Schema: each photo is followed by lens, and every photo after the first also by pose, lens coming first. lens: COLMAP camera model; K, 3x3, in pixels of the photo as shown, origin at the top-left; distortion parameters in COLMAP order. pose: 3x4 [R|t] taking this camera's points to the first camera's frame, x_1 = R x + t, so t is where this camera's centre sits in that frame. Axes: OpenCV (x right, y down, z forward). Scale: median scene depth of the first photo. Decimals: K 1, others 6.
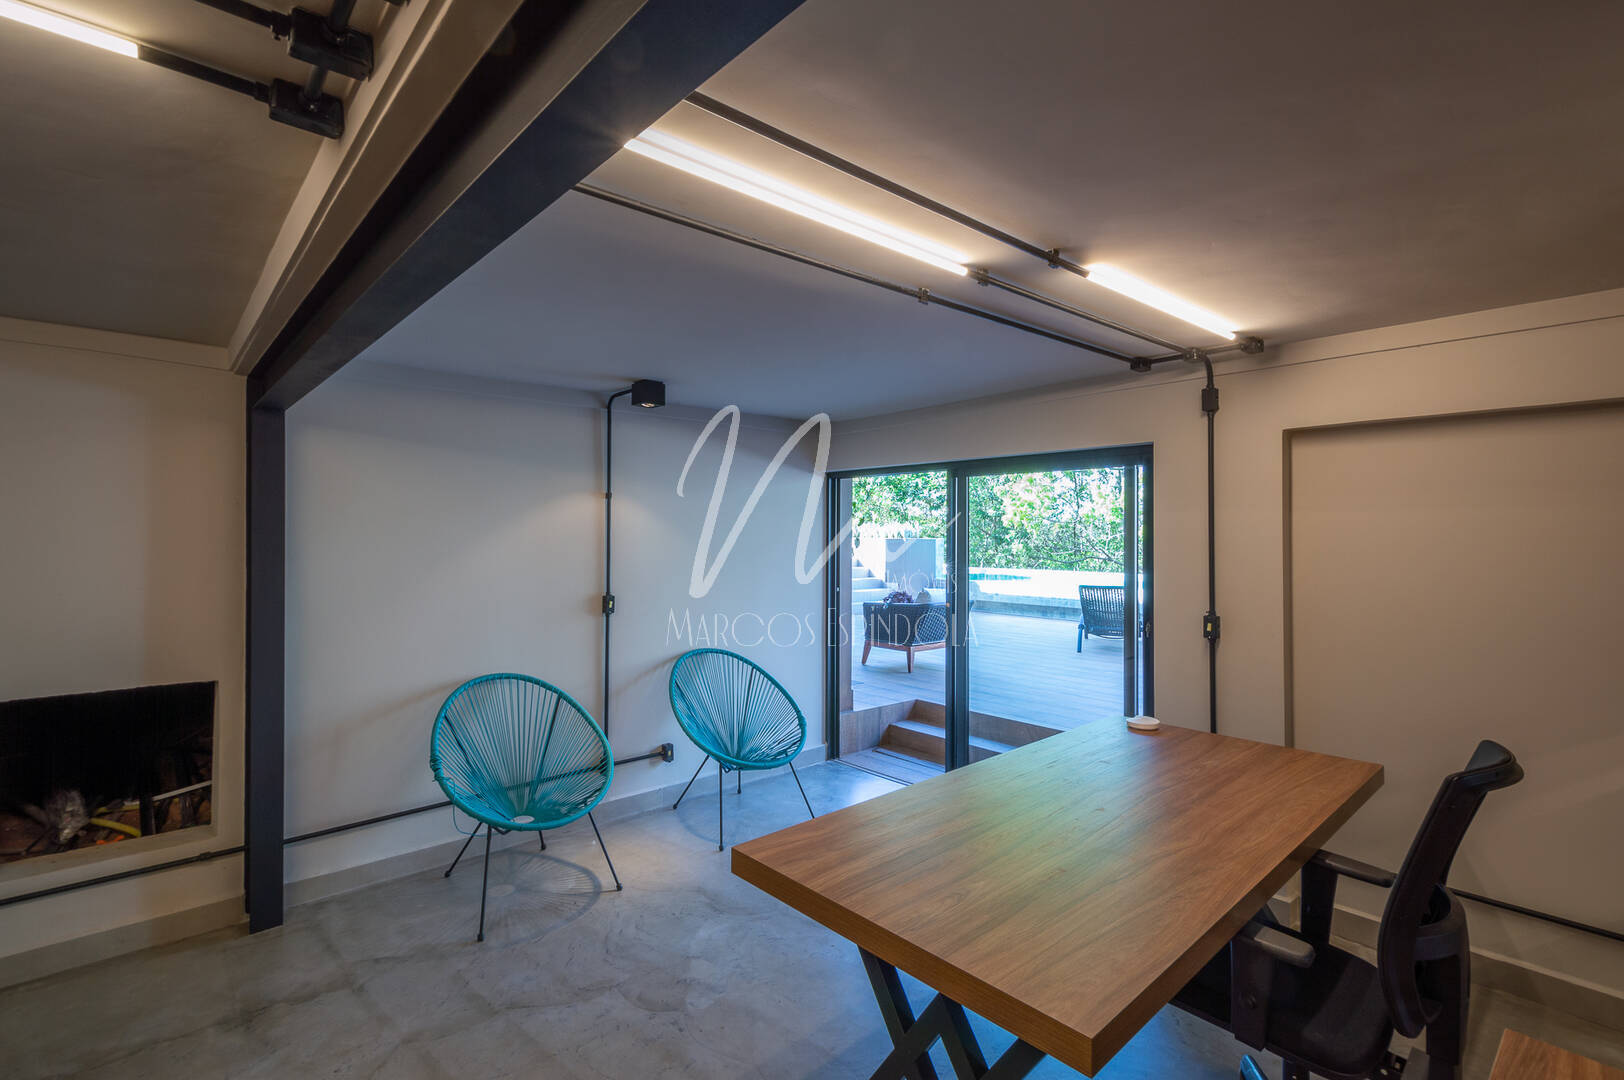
lens RADIAL K [[732.6, 0, 807.6], [0, 732.6, 537.3], [0, 0, 1]] dist [0.003035, -0.000239]
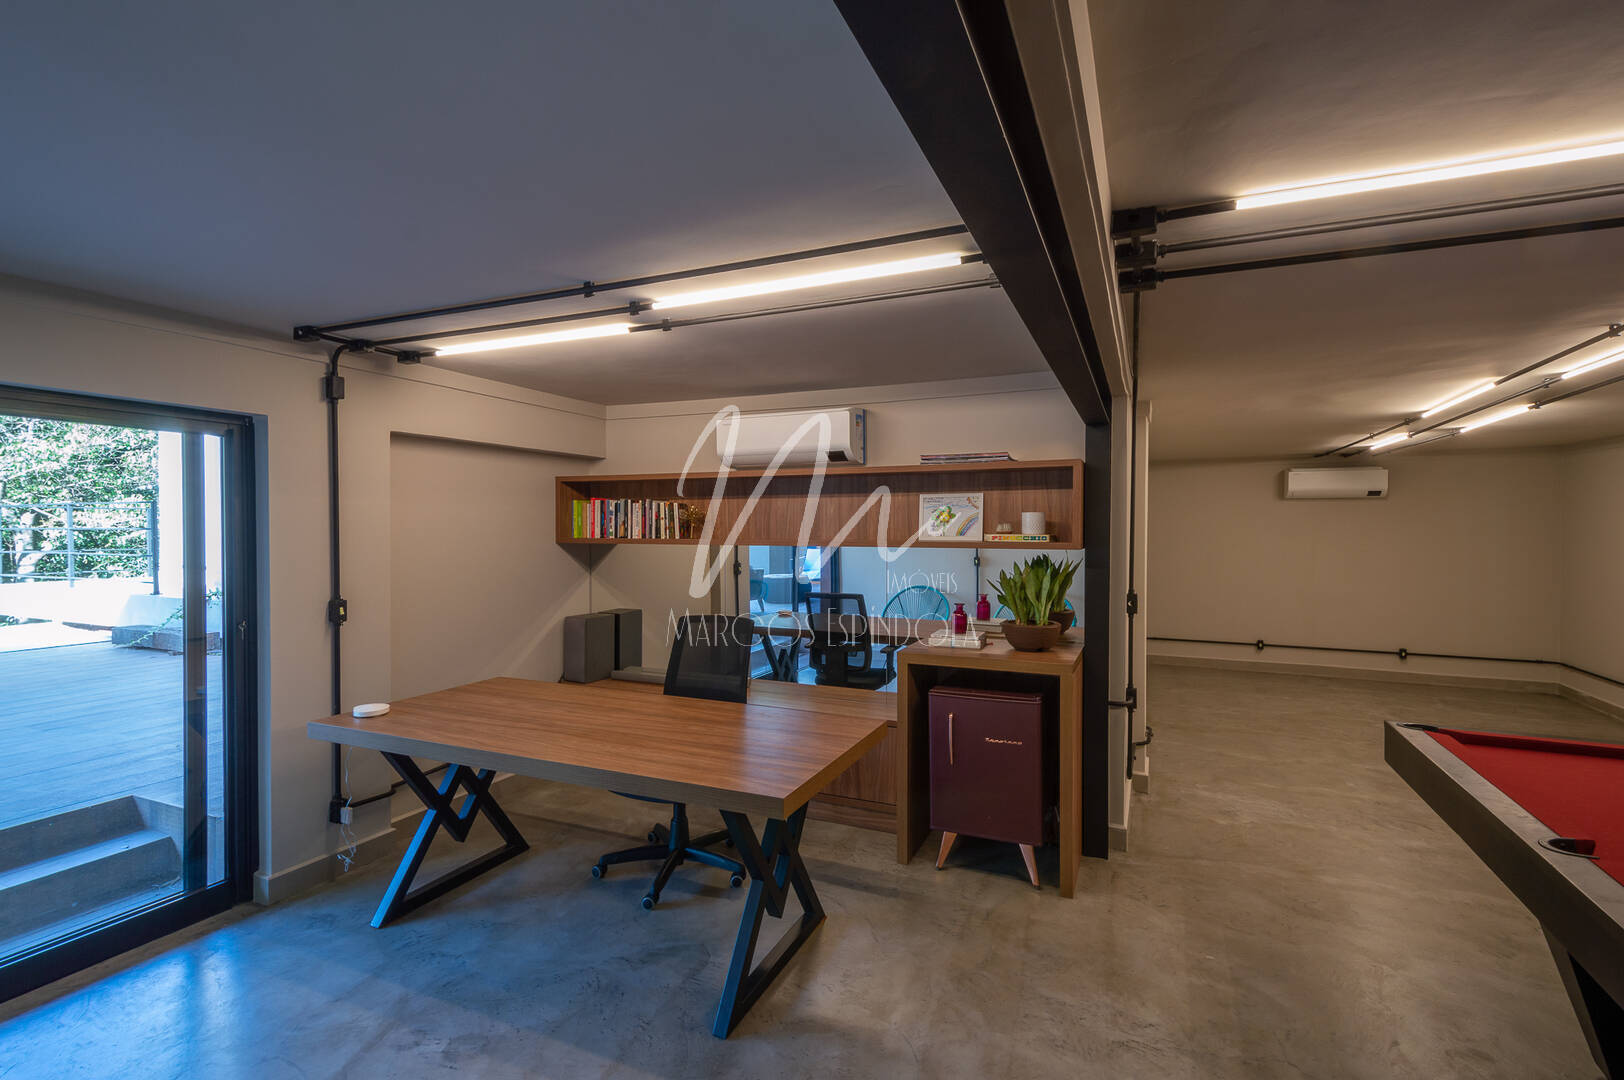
lens RADIAL K [[732.6, 0, 807.6], [0, 732.6, 537.3], [0, 0, 1]] dist [0.003035, -0.000239]
pose [[-0.392623, -0.015478, 0.919569, -0.645485], [0.006040, 0.999793, 0.019407, 0.004027], [-0.919680, 0.013174, -0.392448, 0.791821]]
